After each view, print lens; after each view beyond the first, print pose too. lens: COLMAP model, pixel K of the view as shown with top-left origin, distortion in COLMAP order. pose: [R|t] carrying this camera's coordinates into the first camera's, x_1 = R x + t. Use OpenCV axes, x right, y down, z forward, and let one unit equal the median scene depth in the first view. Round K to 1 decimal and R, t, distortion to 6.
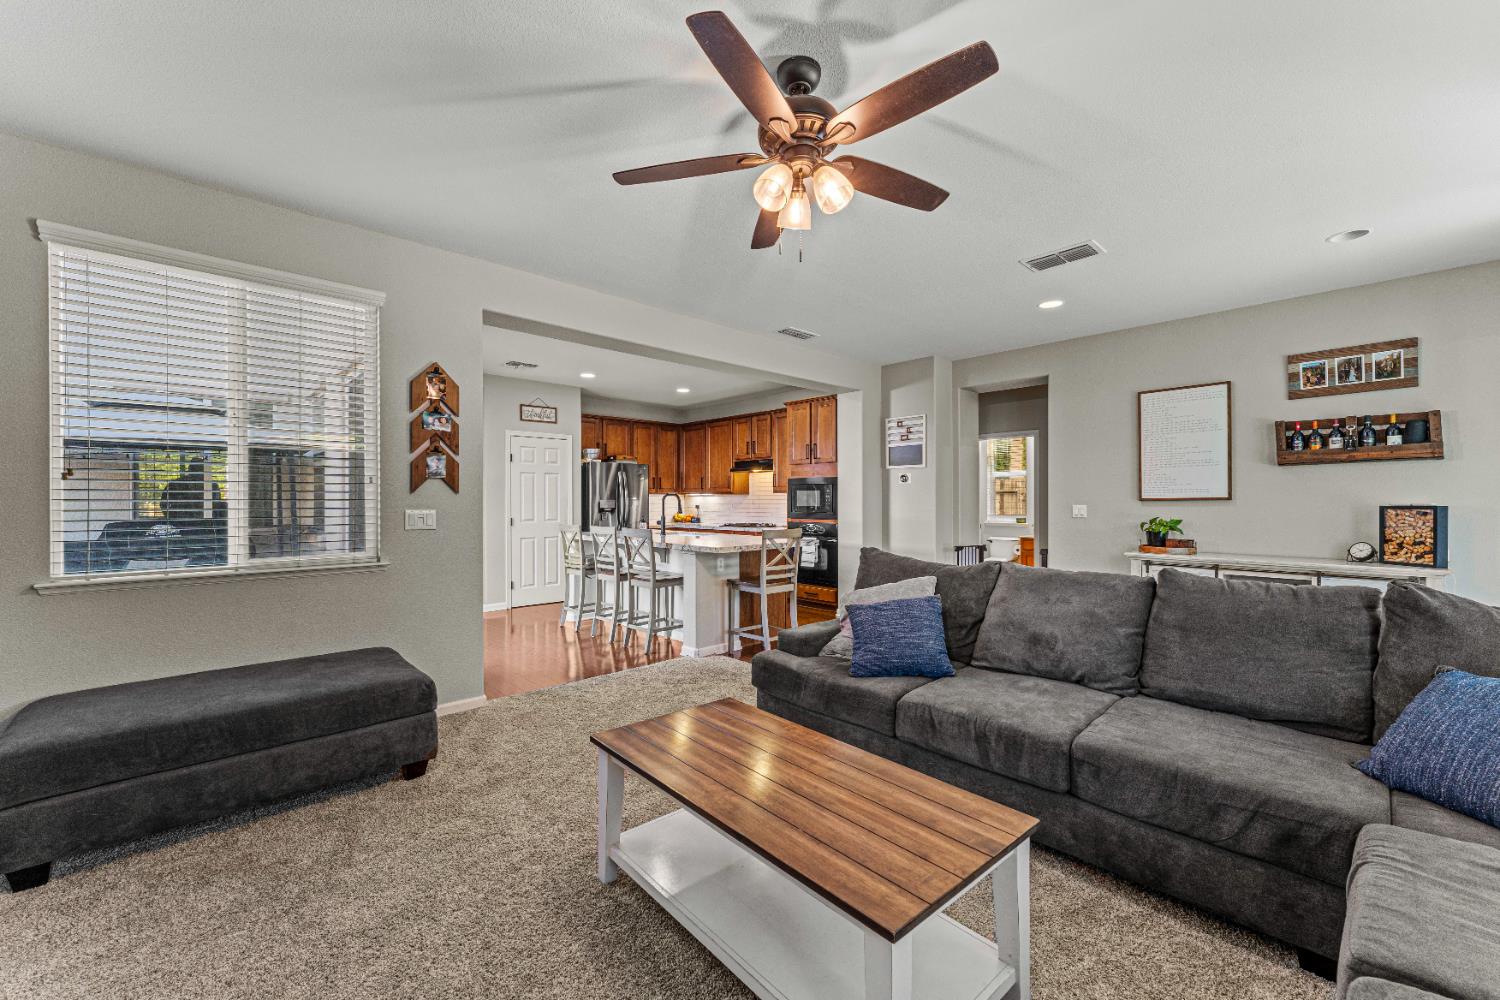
lens RADIAL K [[598.9, 0, 756.2], [0, 598.9, 504.9], [0, 0, 1]] dist [0.000758, 0.000503]
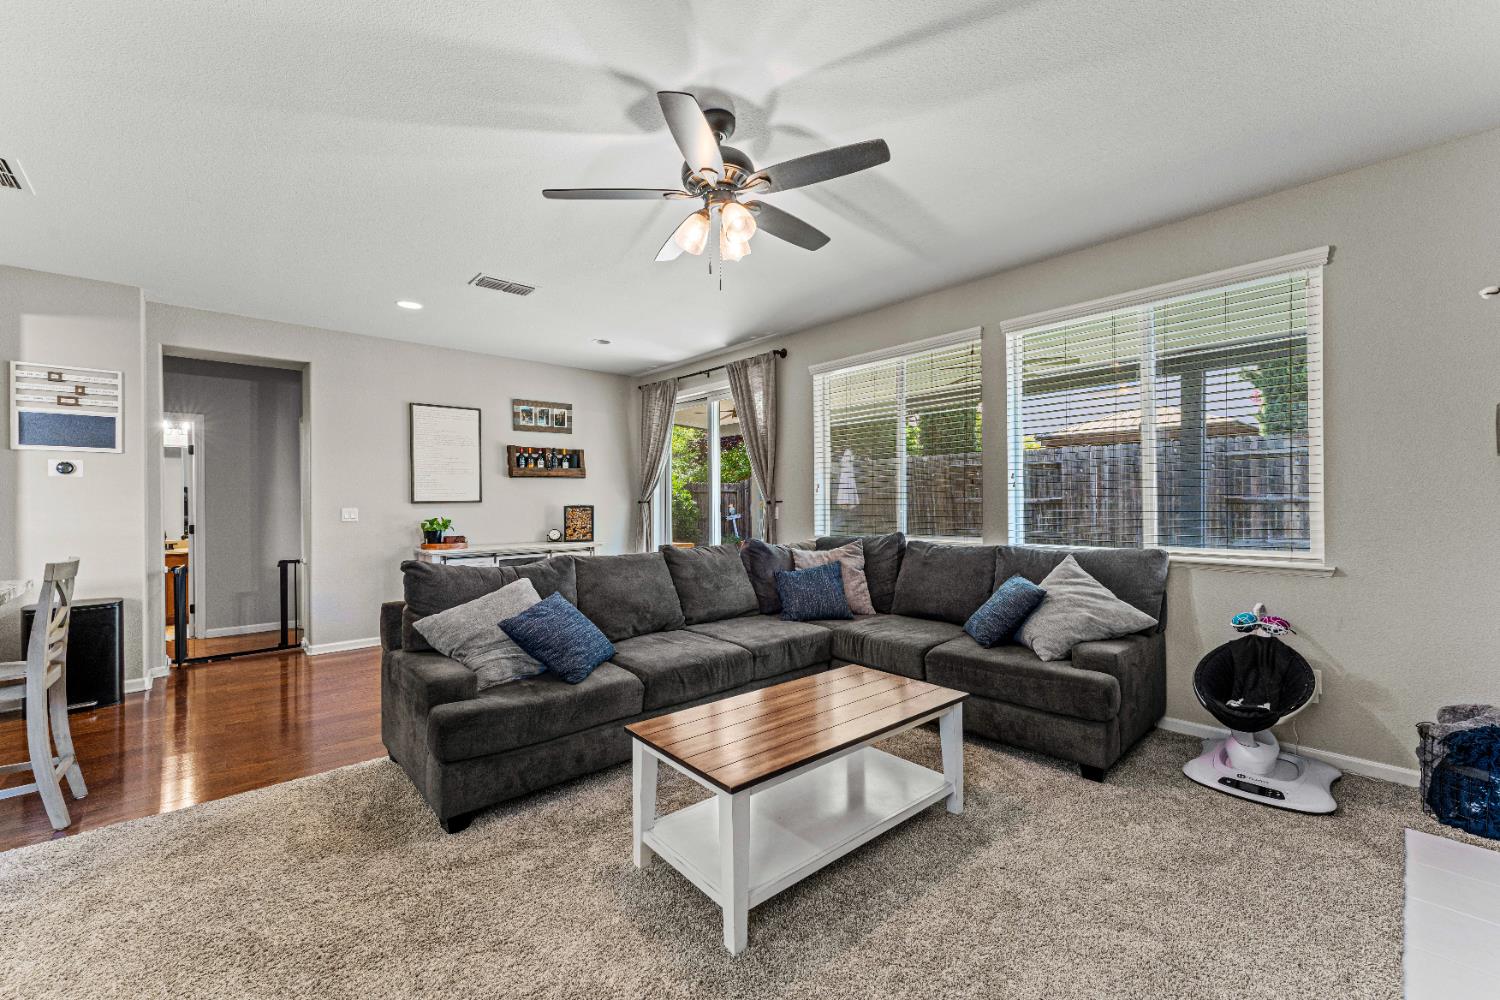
lens RADIAL K [[598.9, 0, 746.4], [0, 598.9, 500.0], [0, 0, 1]] dist [0.000758, 0.000503]
pose [[0.023581, 0.003934, 0.999714, -0.345097], [0.013390, 0.999901, -0.004251, -0.000272], [-0.999632, 0.013487, 0.023526, 0.301892]]
